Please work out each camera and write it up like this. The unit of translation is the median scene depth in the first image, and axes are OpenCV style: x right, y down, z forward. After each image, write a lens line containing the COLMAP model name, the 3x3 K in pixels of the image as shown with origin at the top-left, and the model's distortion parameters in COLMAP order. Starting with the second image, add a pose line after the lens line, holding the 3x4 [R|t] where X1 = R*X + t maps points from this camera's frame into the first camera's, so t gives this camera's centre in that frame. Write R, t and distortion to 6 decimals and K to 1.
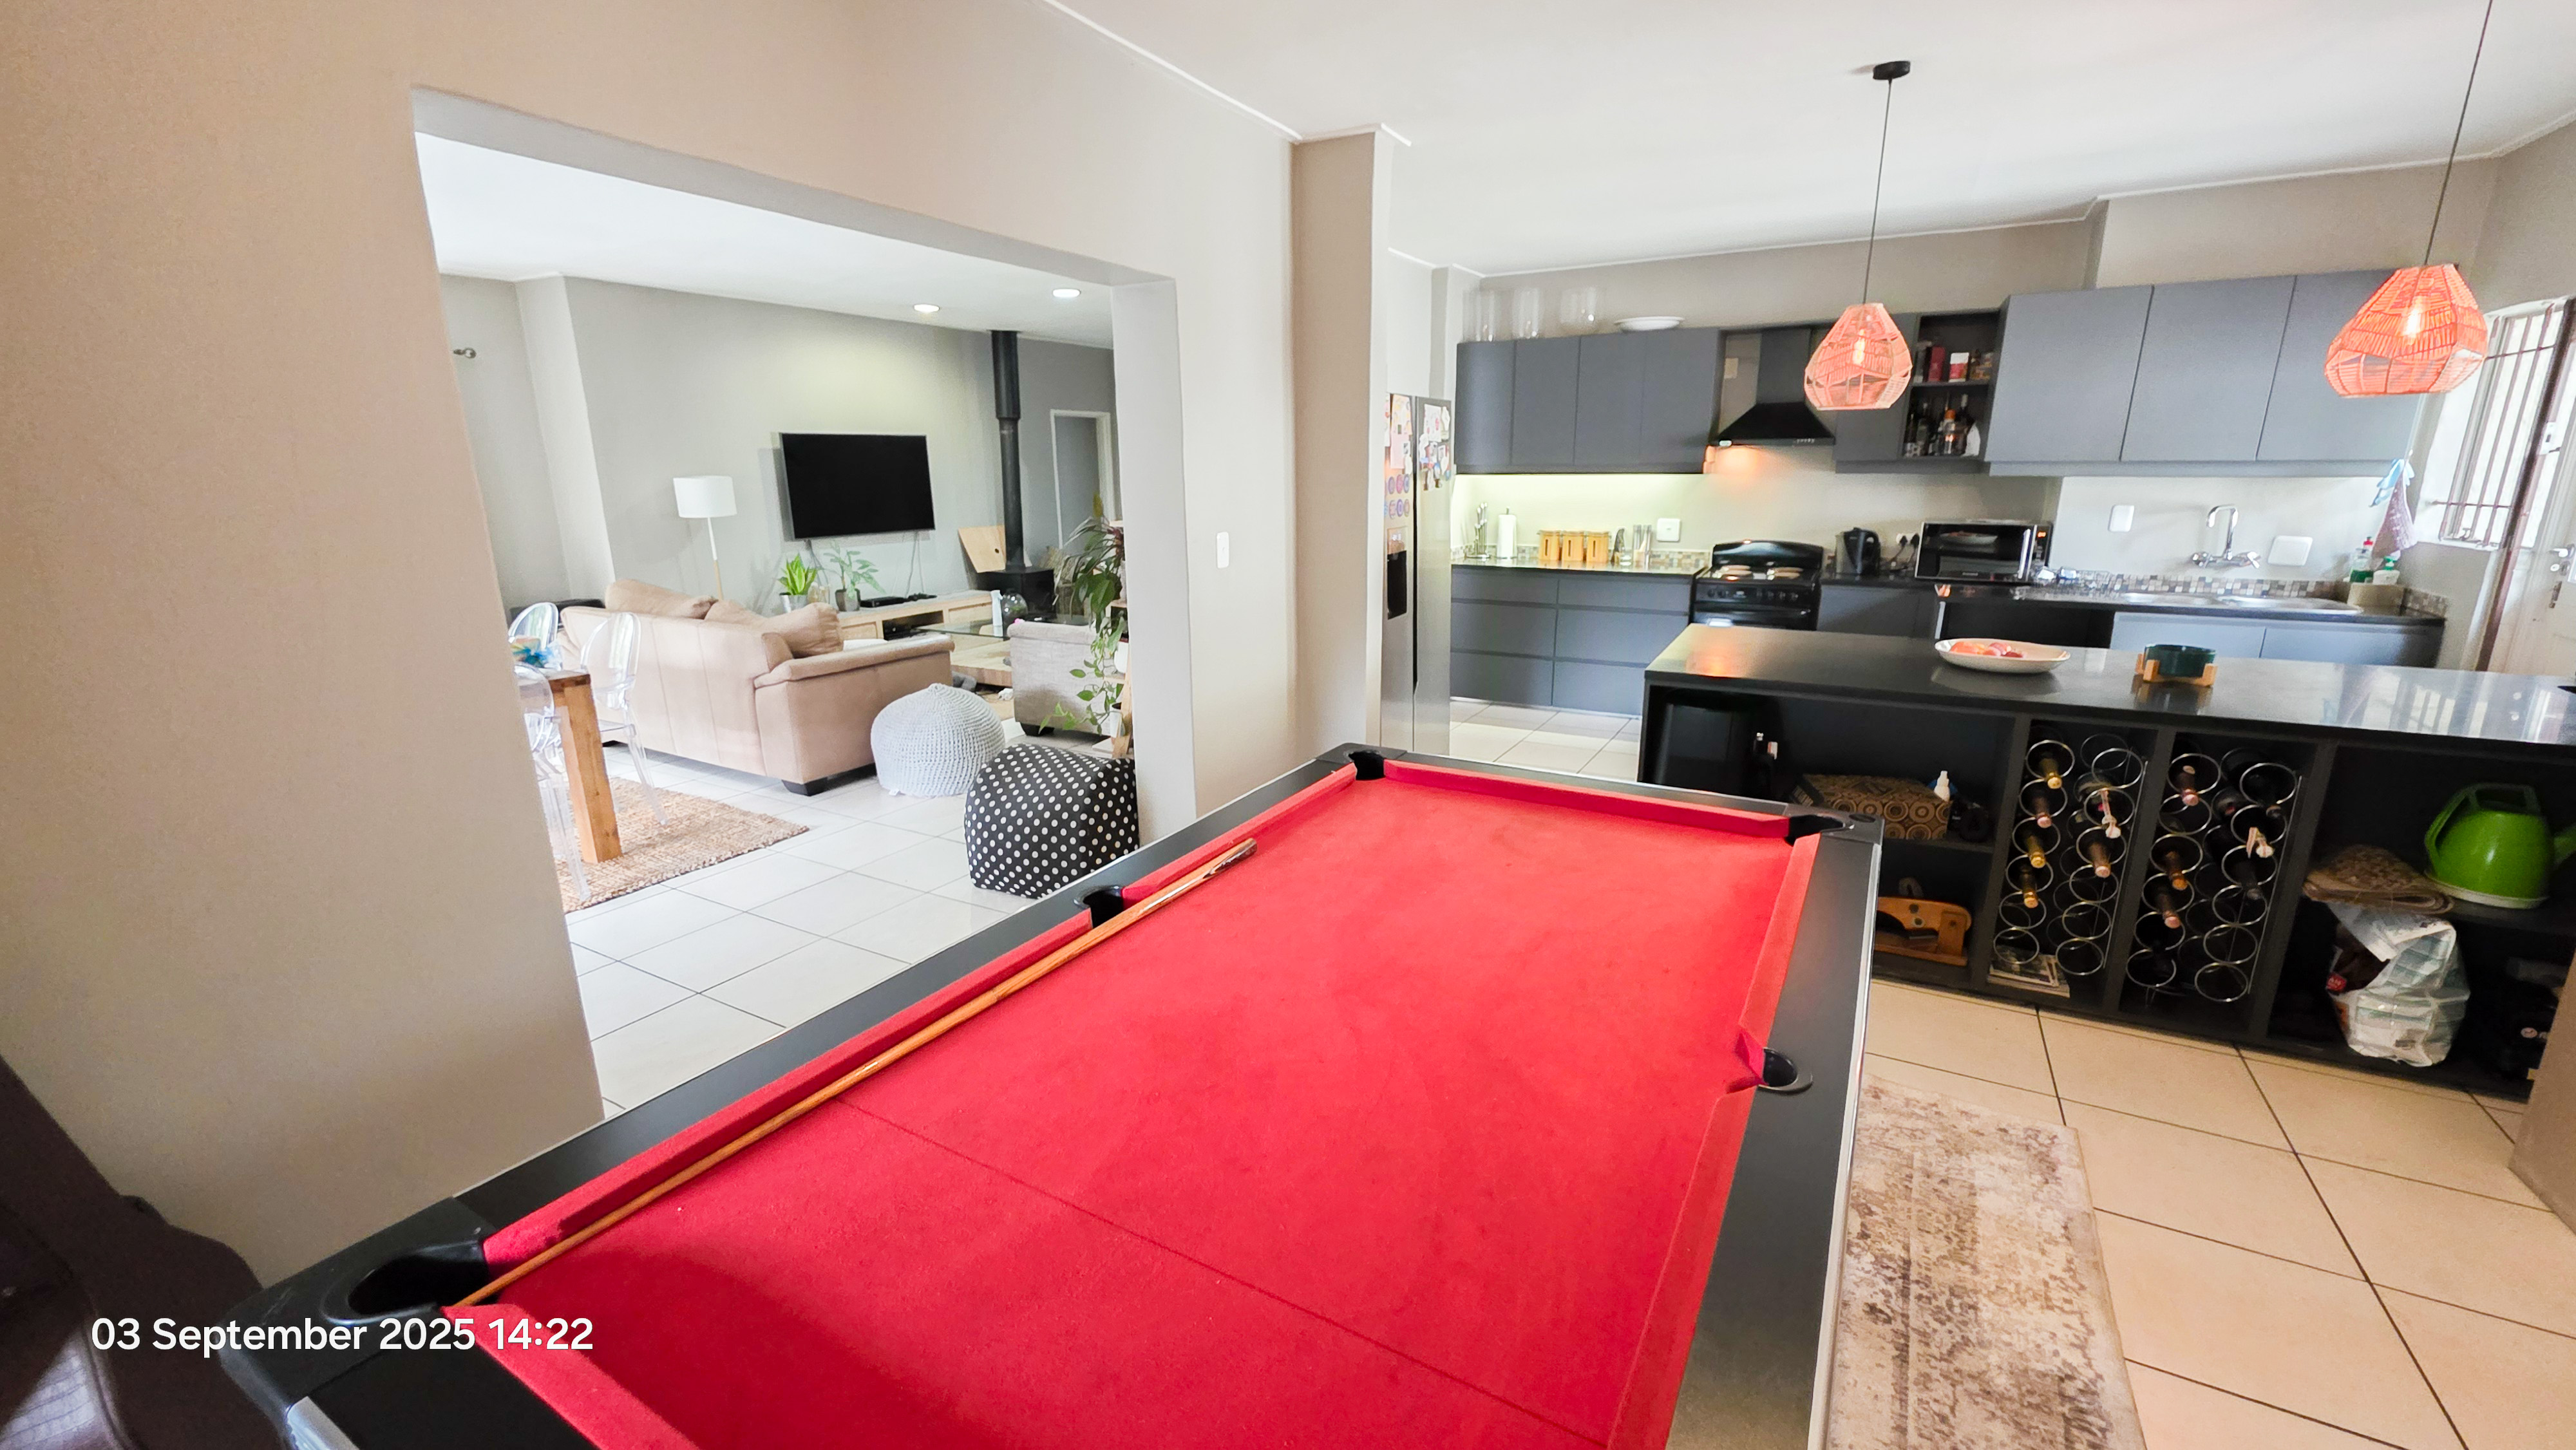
lens RADIAL K [[1033.9, 0, 1290.0], [0, 1033.9, 732.8], [0, 0, 1]] dist [-0.000242, -0.000244]
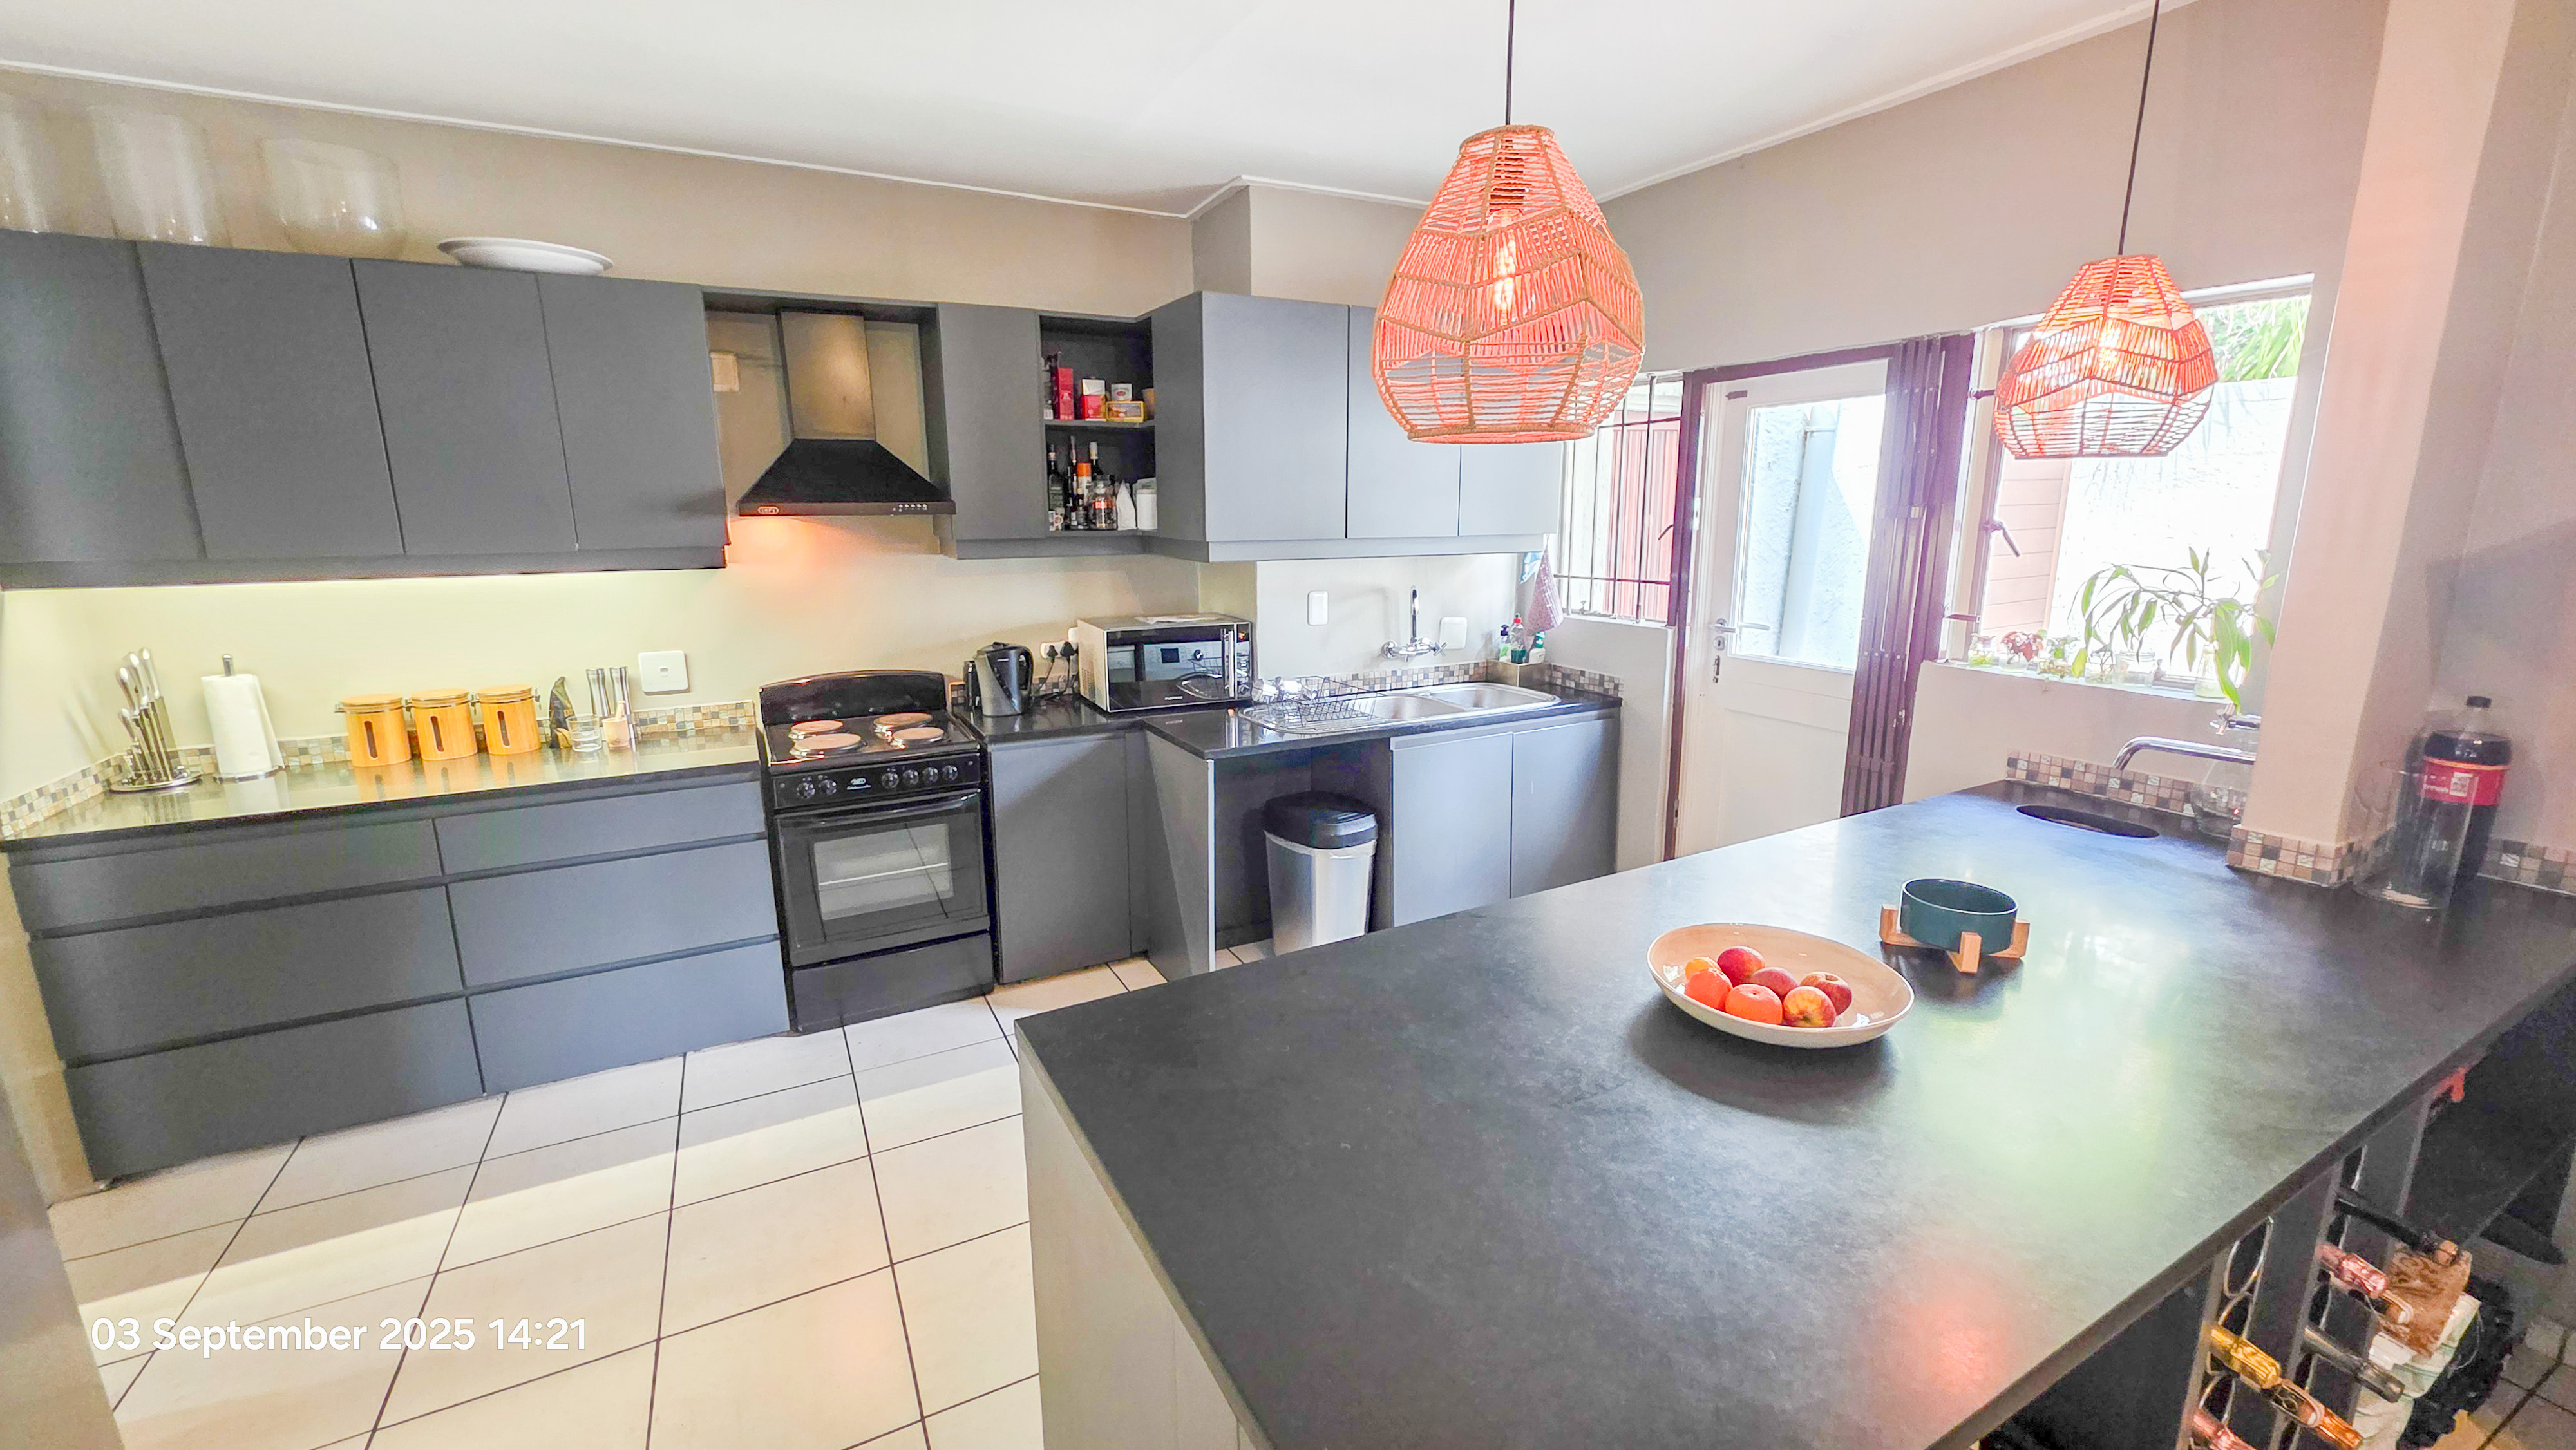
lens RADIAL K [[1033.9, 0, 1281.1], [0, 1033.9, 728.9], [0, 0, 1]] dist [-0.000242, -0.000244]
pose [[0.537233, -0.171872, 0.825736, 0.112150], [0.216524, 0.974311, 0.061925, -0.152072], [-0.815168, 0.145523, 0.560647, 0.525037]]
